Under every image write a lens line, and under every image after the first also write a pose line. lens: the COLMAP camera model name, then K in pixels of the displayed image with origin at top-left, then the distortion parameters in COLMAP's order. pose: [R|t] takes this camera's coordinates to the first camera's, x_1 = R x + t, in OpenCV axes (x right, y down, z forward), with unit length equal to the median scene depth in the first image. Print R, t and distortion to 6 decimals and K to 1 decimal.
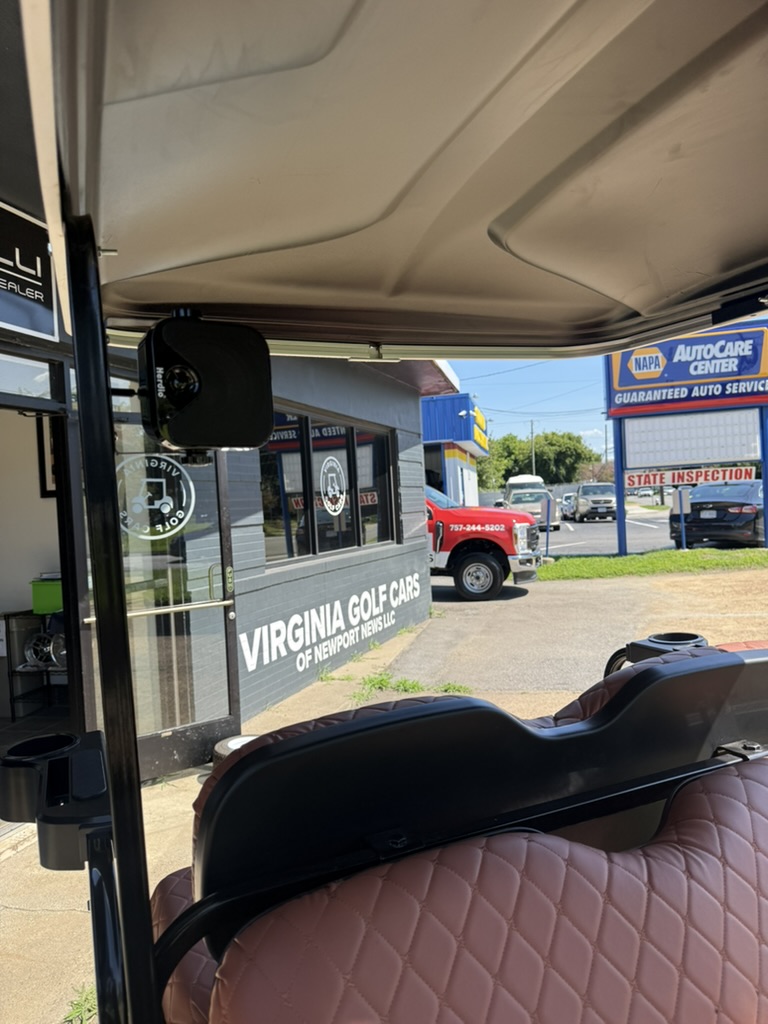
lens RADIAL K [[717.6, 0, 379.9], [0, 717.6, 532.9], [0, 0, 1]] dist [0.036371, -0.051609]
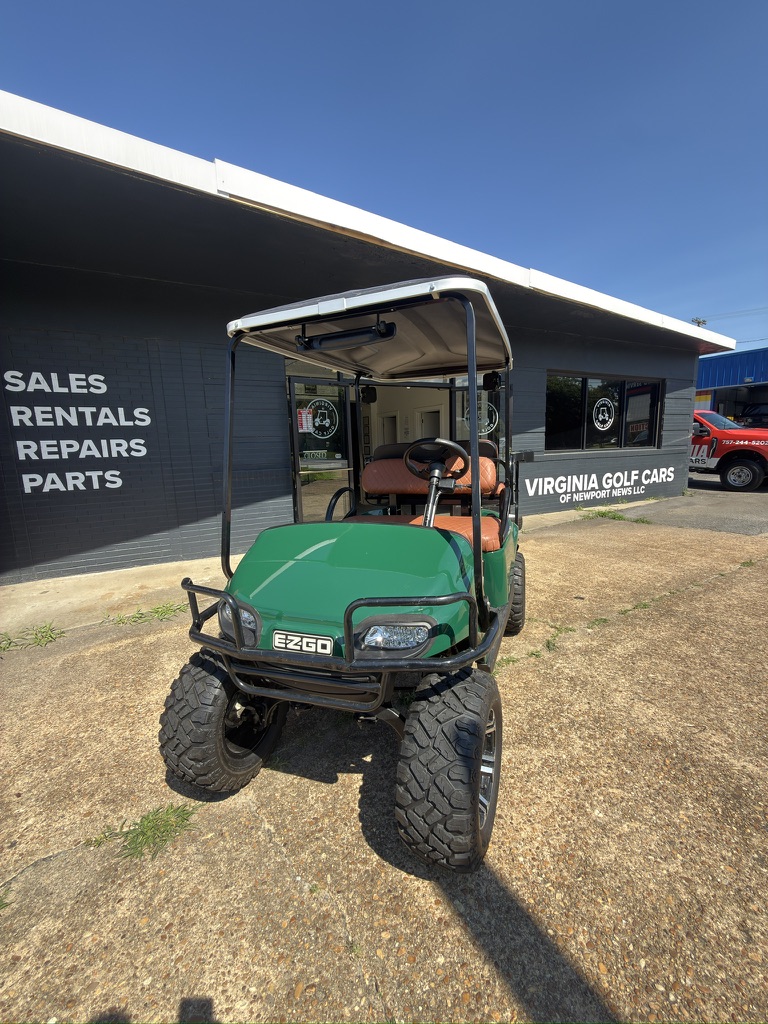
lens RADIAL K [[402.6, 0, 383.7], [0, 402.6, 517.0], [0, 0, 1]] dist [-0.002163, -0.000339]
pose [[0.729608, 0.149135, -0.667406, 0.143314], [-0.033209, 0.982507, 0.183242, 0.014329], [0.683059, -0.111531, 0.721797, -0.110052]]
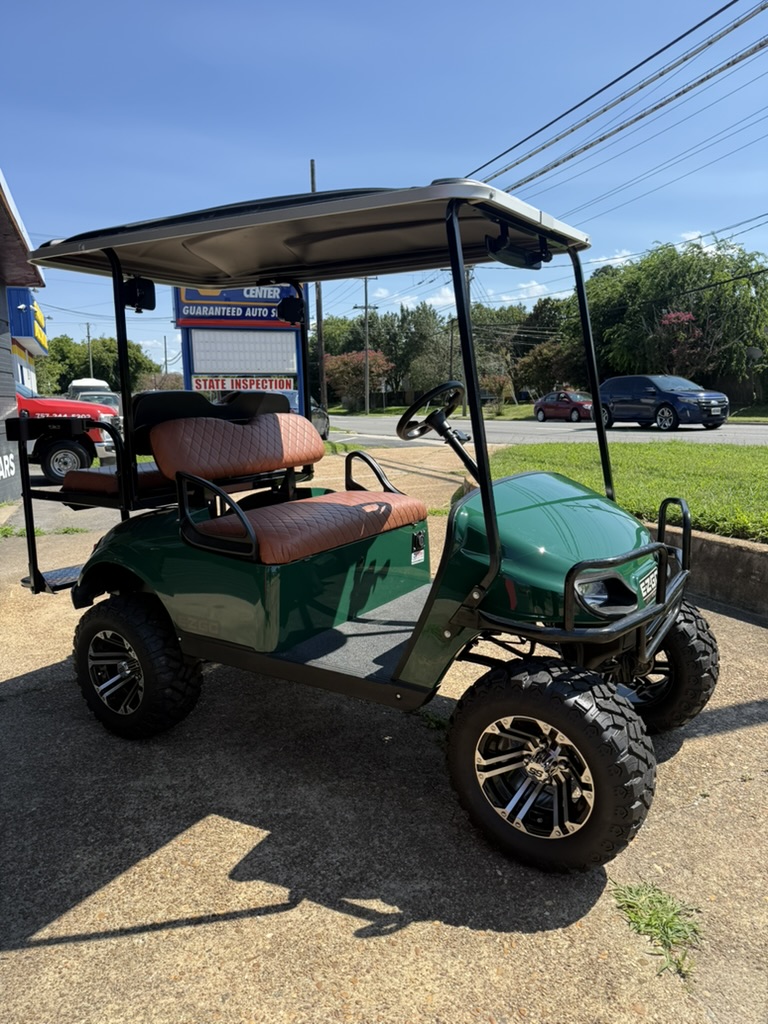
lens RADIAL K [[717.6, 0, 386.6], [0, 717.6, 527.0], [0, 0, 1]] dist [0.036371, -0.051609]
pose [[0.825494, -0.053793, 0.561842, -0.070229], [-0.007995, 0.994233, 0.106939, 0.031954], [-0.564355, -0.092769, 0.820303, -0.157750]]
